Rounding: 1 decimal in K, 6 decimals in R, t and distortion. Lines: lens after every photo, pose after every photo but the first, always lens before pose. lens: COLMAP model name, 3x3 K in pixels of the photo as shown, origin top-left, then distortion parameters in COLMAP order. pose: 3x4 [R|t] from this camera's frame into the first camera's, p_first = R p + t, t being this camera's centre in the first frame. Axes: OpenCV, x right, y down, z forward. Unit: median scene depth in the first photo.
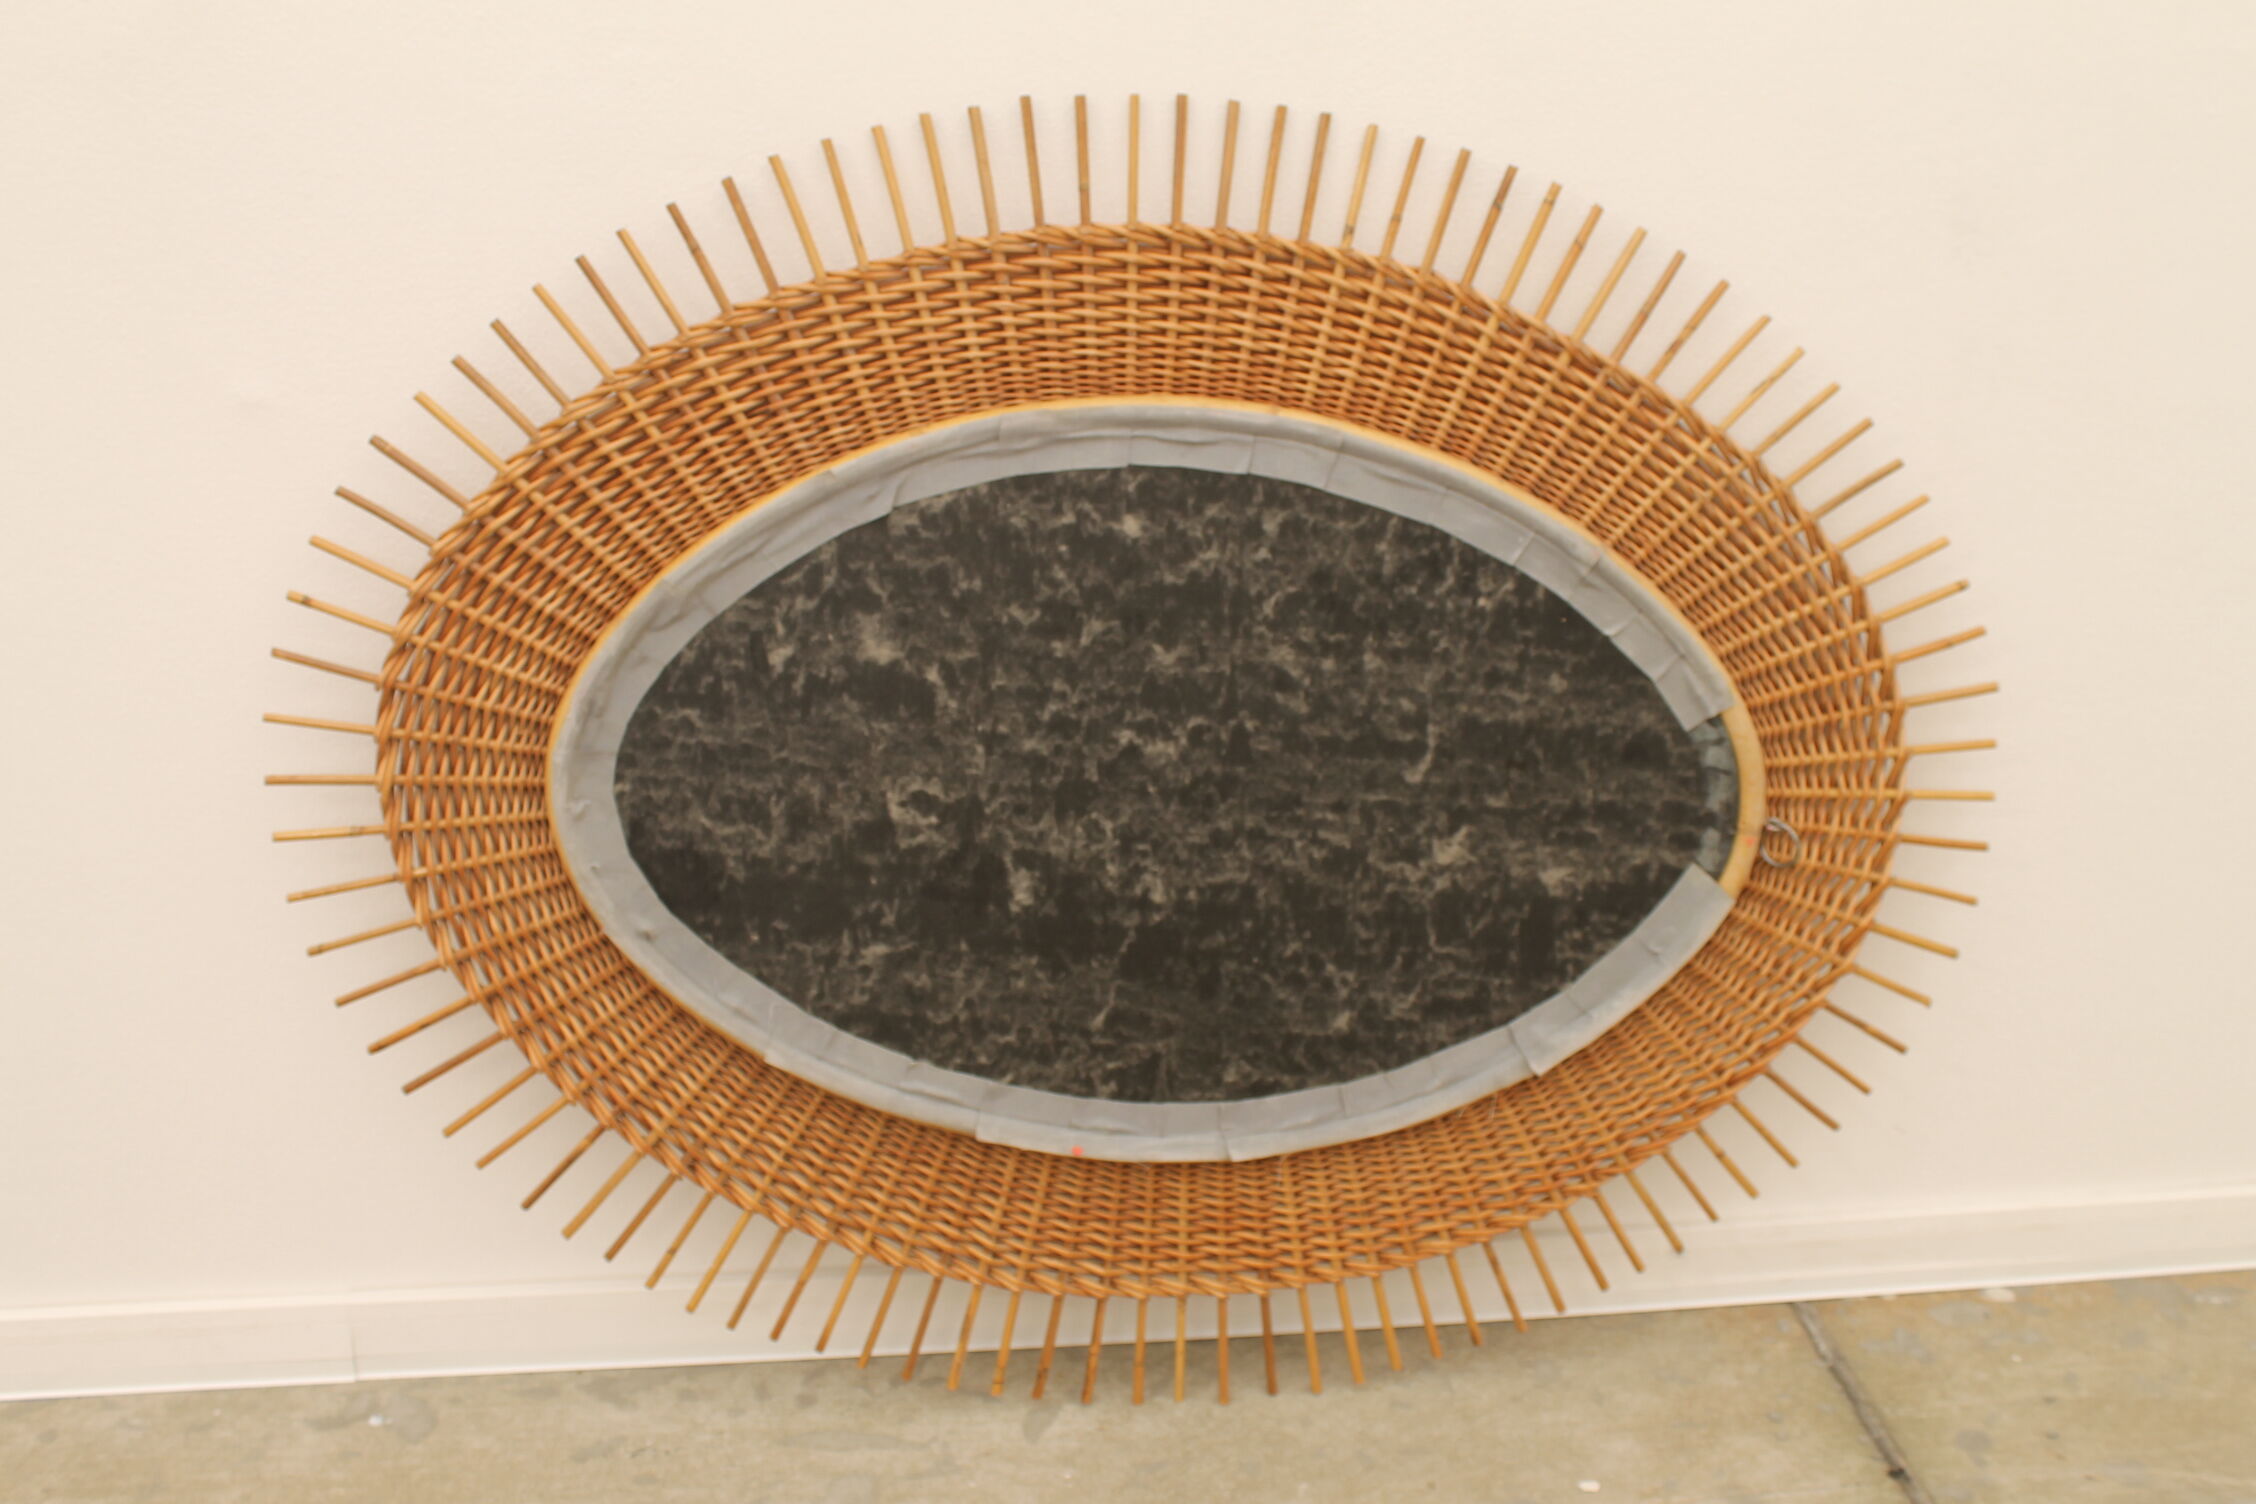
lens RADIAL K [[2263.5, 0, 1129.2], [0, 2263.5, 752.3], [0, 0, 1]] dist [-0.111815, 0.000000]
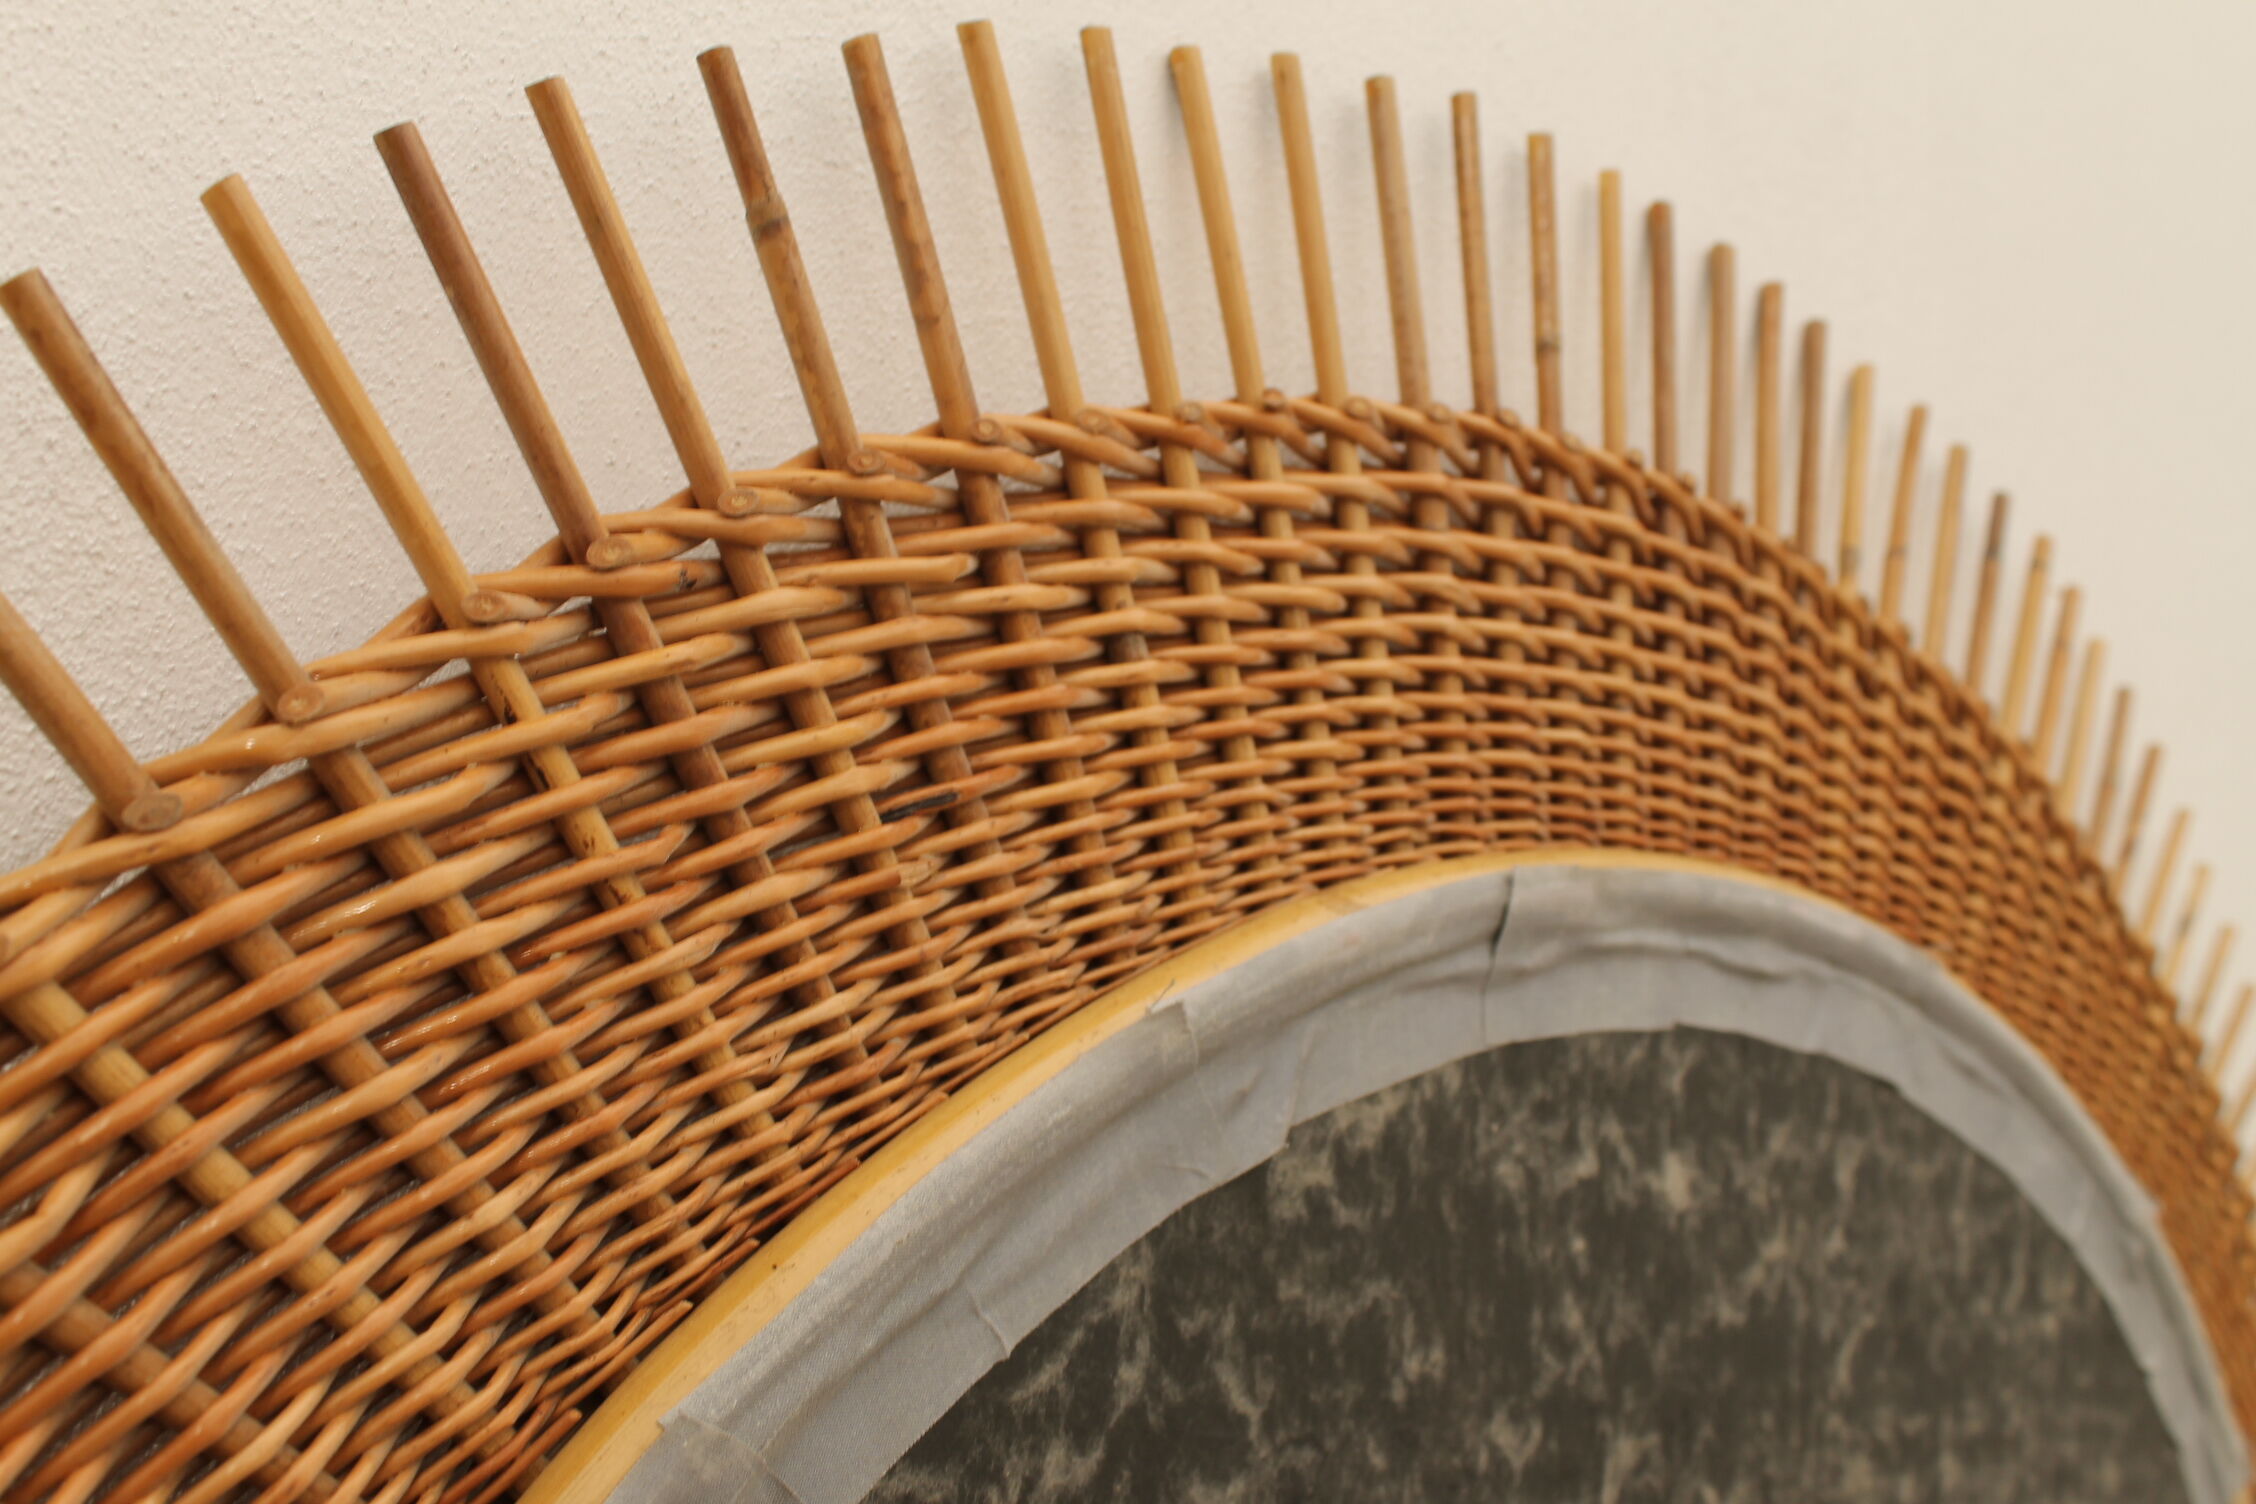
lens RADIAL K [[2263.5, 0, 1120.2], [0, 2263.5, 847.5], [0, 0, 1]] dist [-0.111815, 0.000000]
pose [[0.780820, 0.073710, 0.620392, -0.320038], [0.114668, 0.959238, -0.258289, -0.066919], [-0.614142, 0.272816, 0.740541, 0.763021]]
